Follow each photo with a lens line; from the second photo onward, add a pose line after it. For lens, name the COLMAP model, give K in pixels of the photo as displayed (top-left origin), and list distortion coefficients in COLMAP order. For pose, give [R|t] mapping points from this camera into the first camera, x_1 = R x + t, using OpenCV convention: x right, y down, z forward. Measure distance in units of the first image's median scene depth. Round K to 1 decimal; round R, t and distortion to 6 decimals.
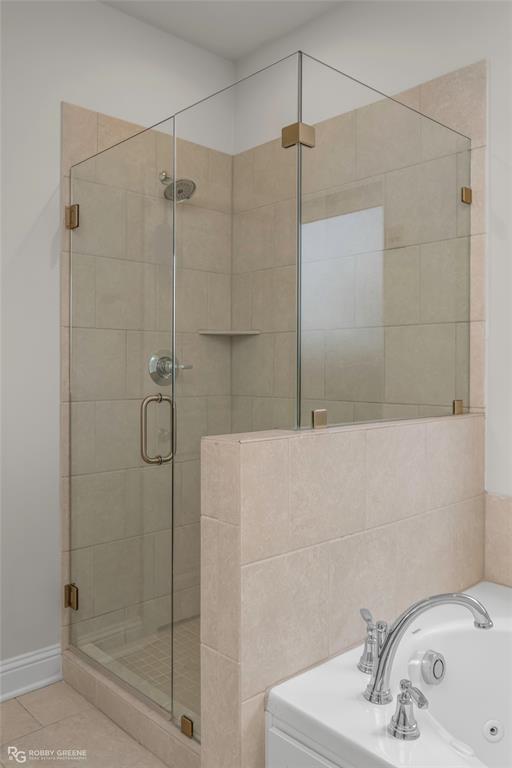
lens RADIAL K [[613.2, 0, 256.0], [0, 613.2, 384.0], [0, 0, 1]] dist [0.007531, 0.008619]
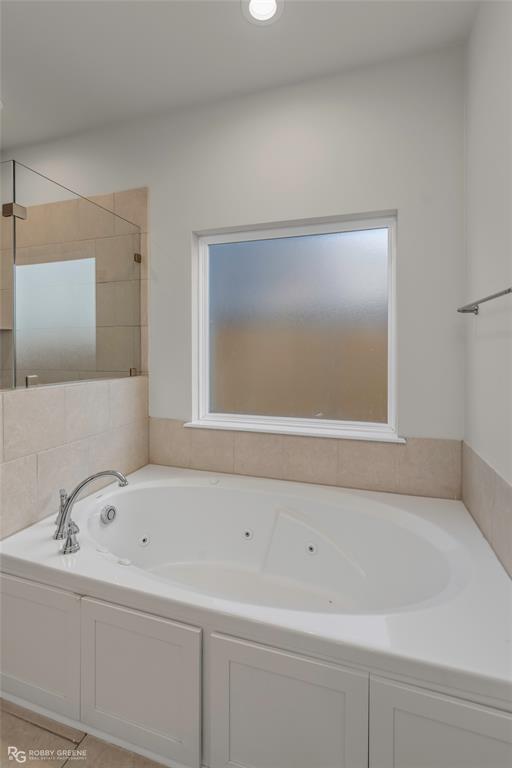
lens RADIAL K [[360.5, 0, 254.7], [0, 360.5, 358.2], [0, 0, 1]] dist [0.000228, 0.000175]
pose [[0.872827, -0.013019, 0.487856, 0.152135], [0.015453, 0.999880, -0.000965, 0.003177], [-0.487785, 0.008381, 0.872923, -0.156839]]
